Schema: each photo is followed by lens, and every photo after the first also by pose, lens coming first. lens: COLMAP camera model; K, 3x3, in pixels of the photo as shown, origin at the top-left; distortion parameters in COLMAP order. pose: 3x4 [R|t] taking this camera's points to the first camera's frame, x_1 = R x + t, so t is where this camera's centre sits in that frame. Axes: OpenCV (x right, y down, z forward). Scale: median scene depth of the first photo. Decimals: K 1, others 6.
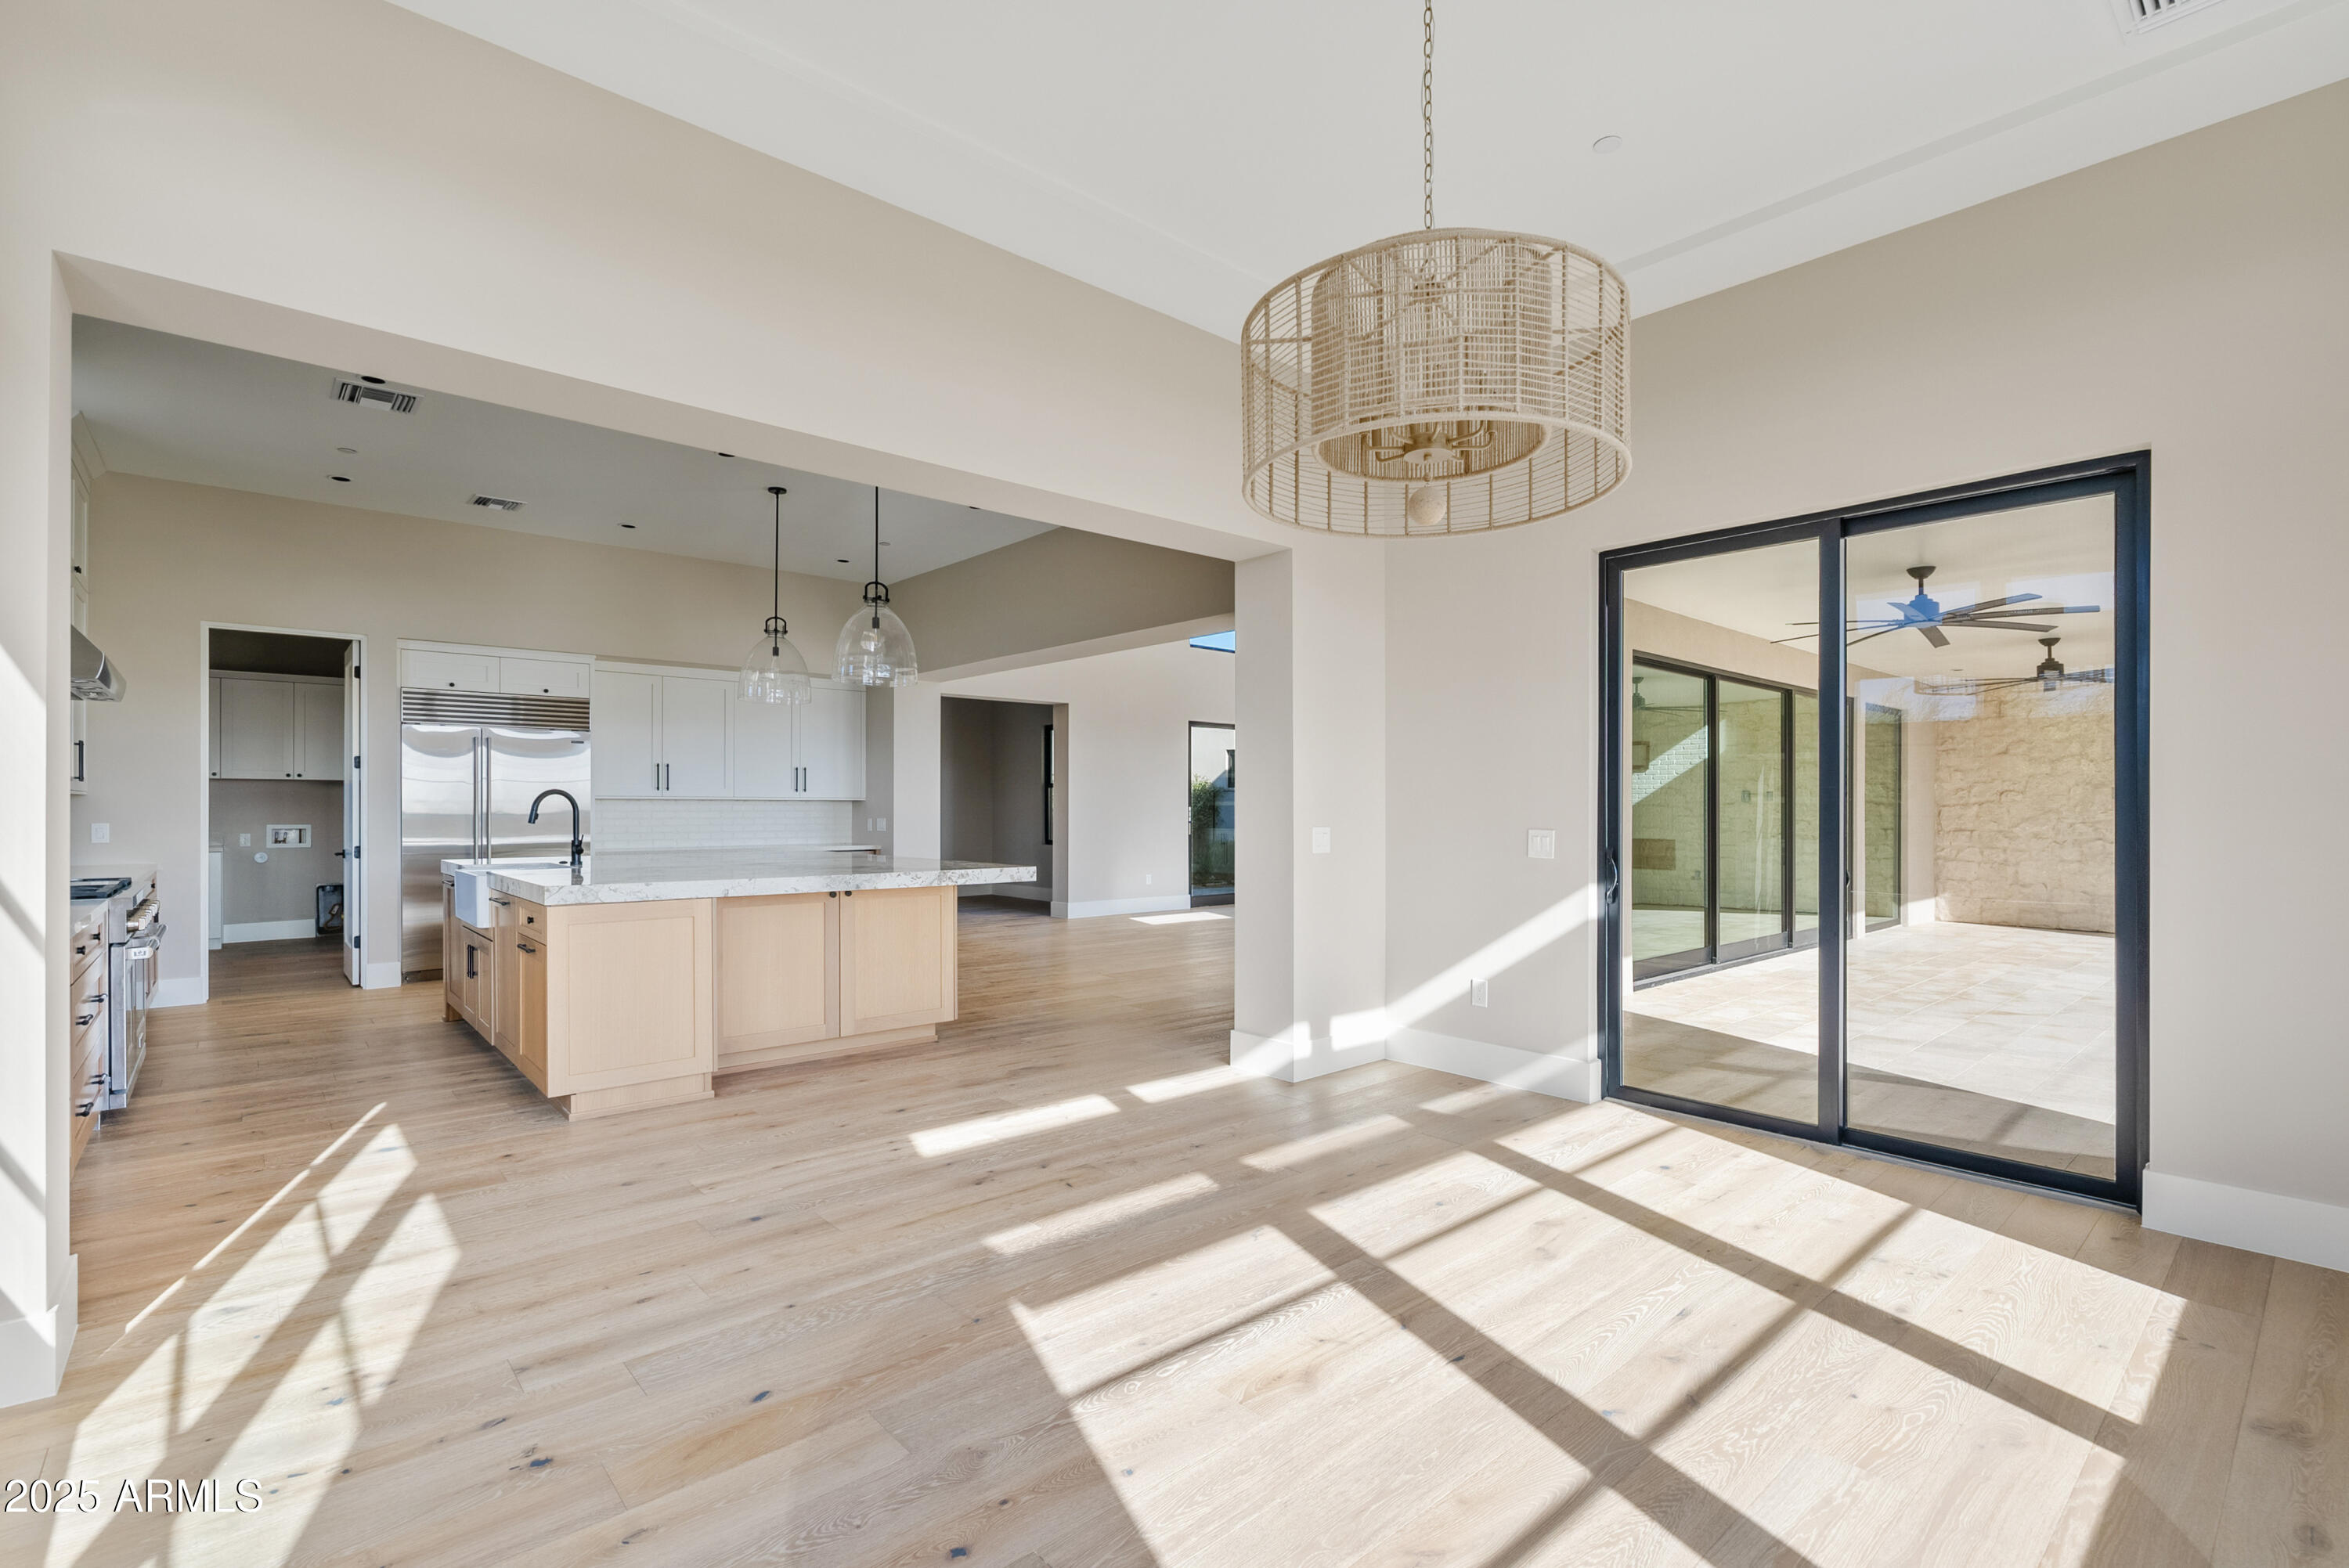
lens RADIAL K [[1104.5, 0, 1173.4], [0, 1104.5, 794.4], [0, 0, 1]] dist [-0.000533, 0.000946]
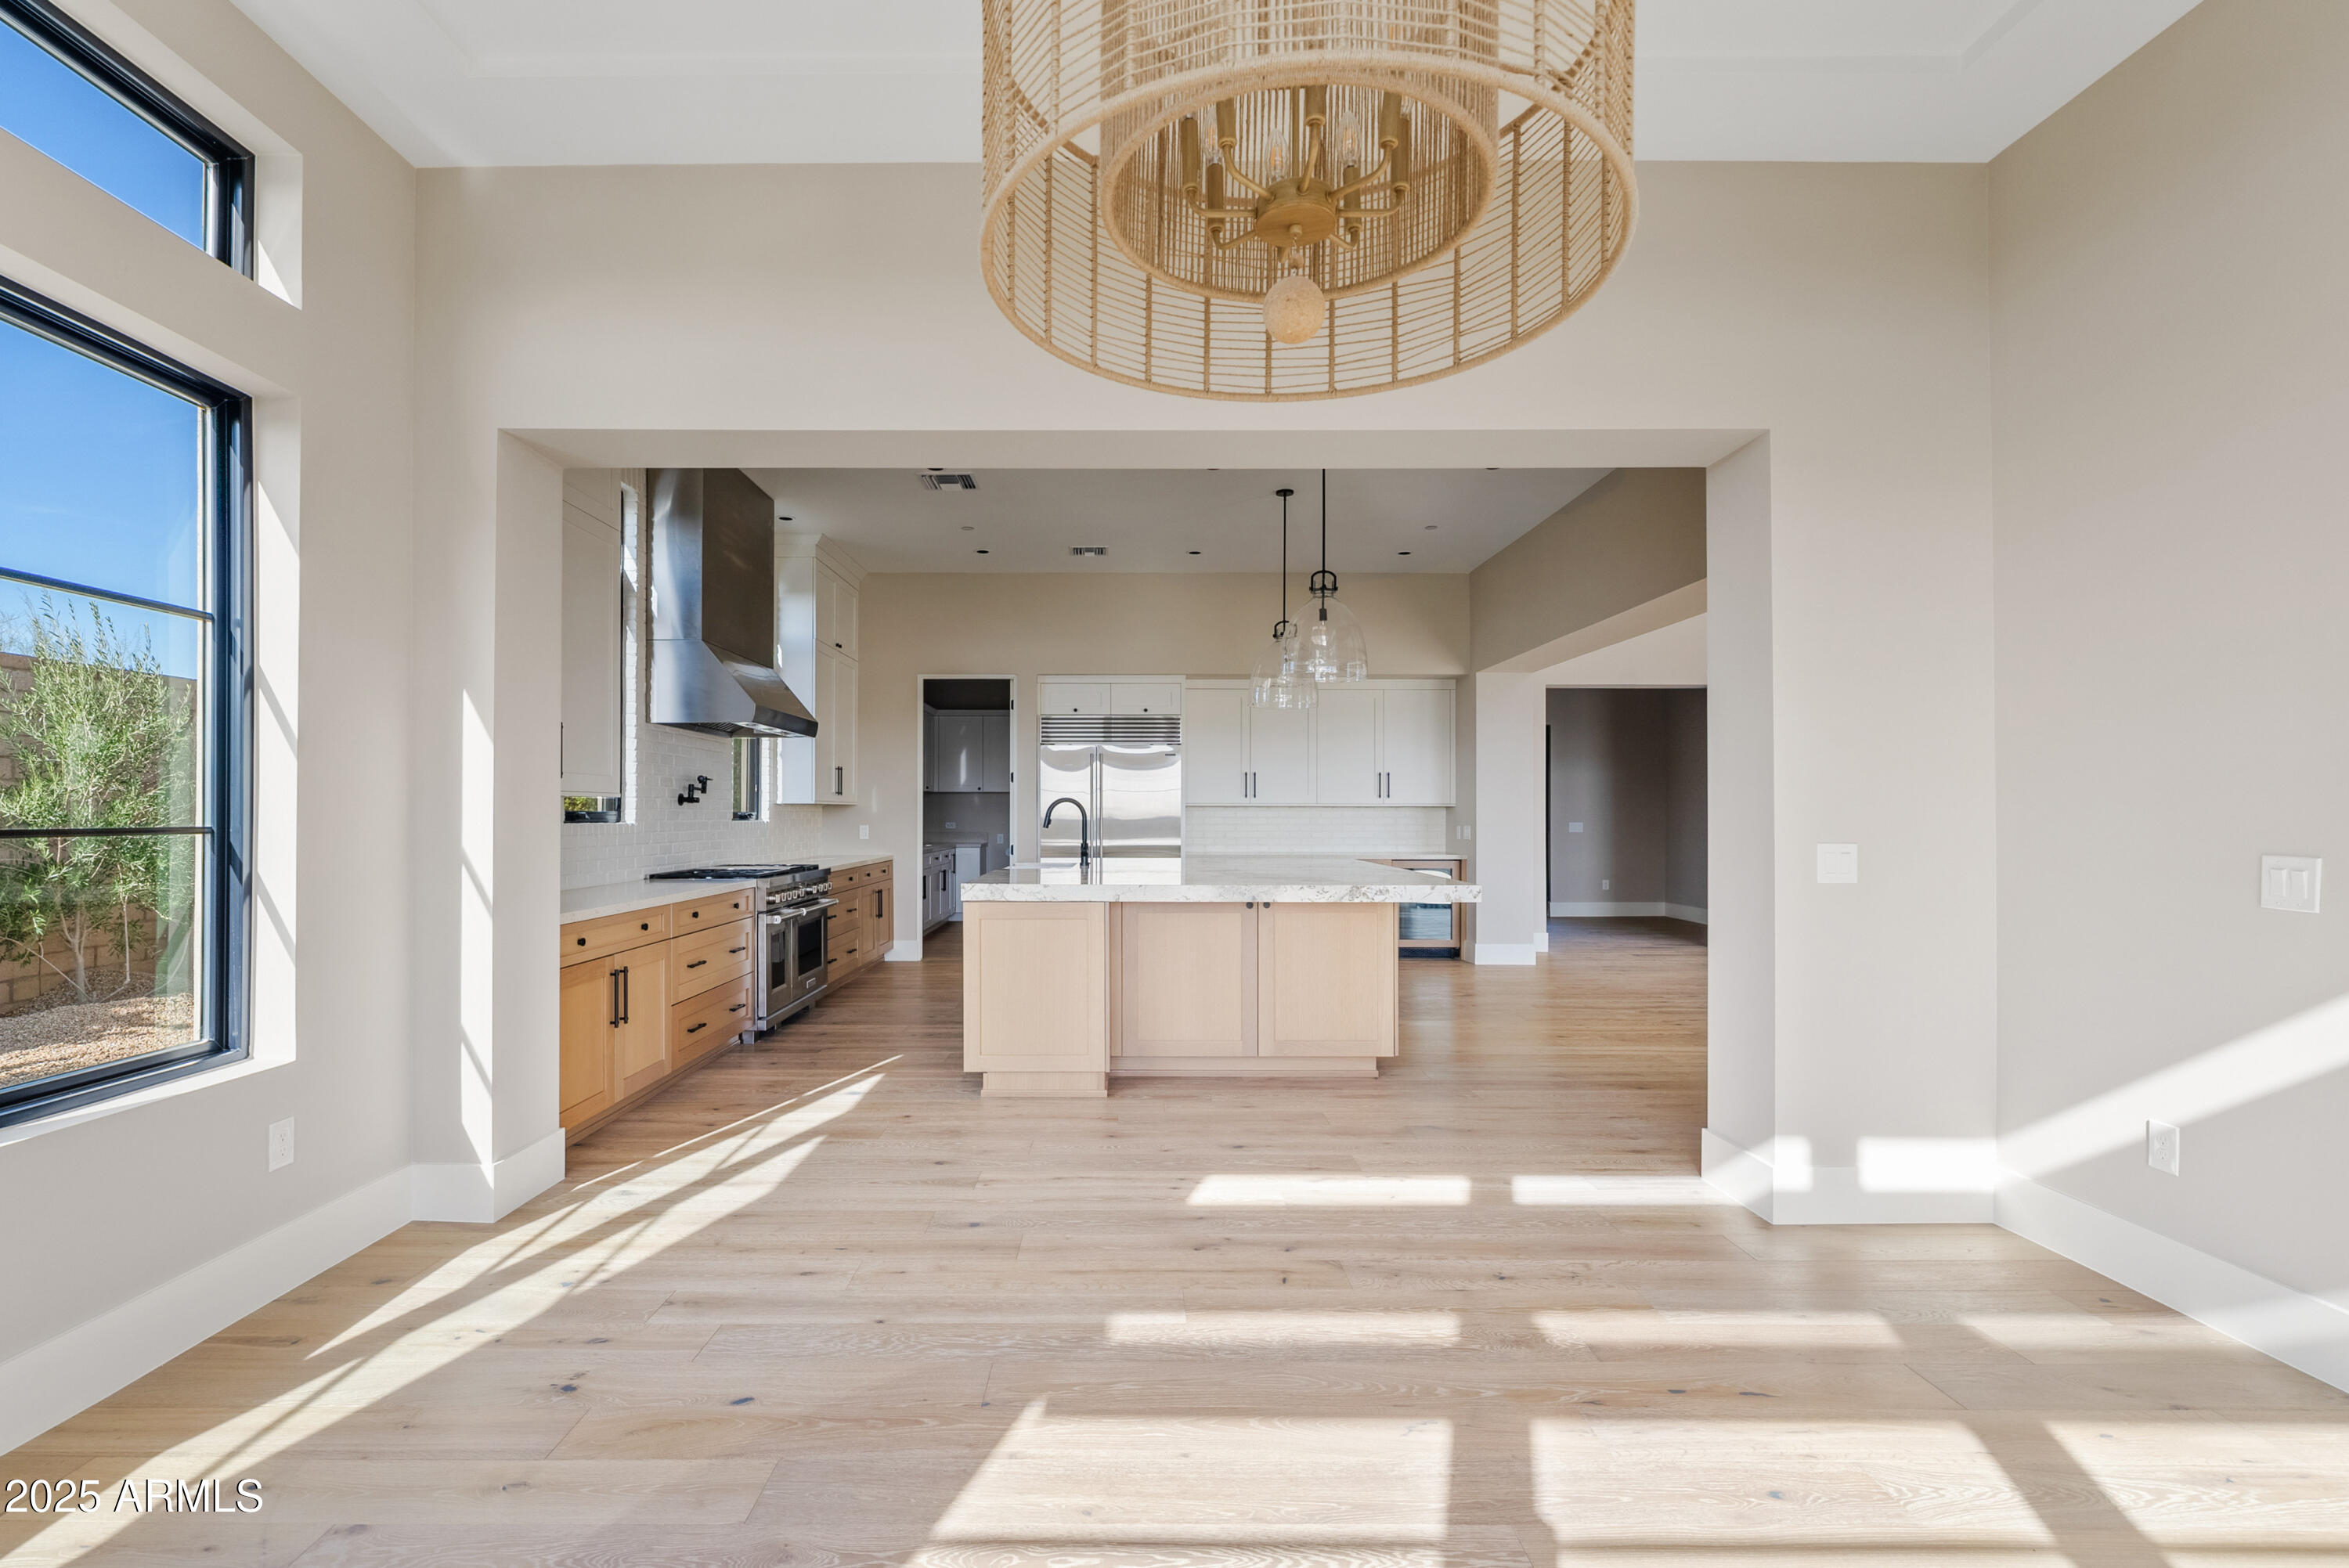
lens RADIAL K [[1104.5, 0, 1169.5], [0, 1104.5, 800.5], [0, 0, 1]] dist [-0.000533, 0.000946]
pose [[0.735274, -0.008395, -0.677718, 0.361675], [0.008780, 0.999957, -0.002861, 0.002696], [0.677713, -0.003847, 0.735316, 0.317978]]
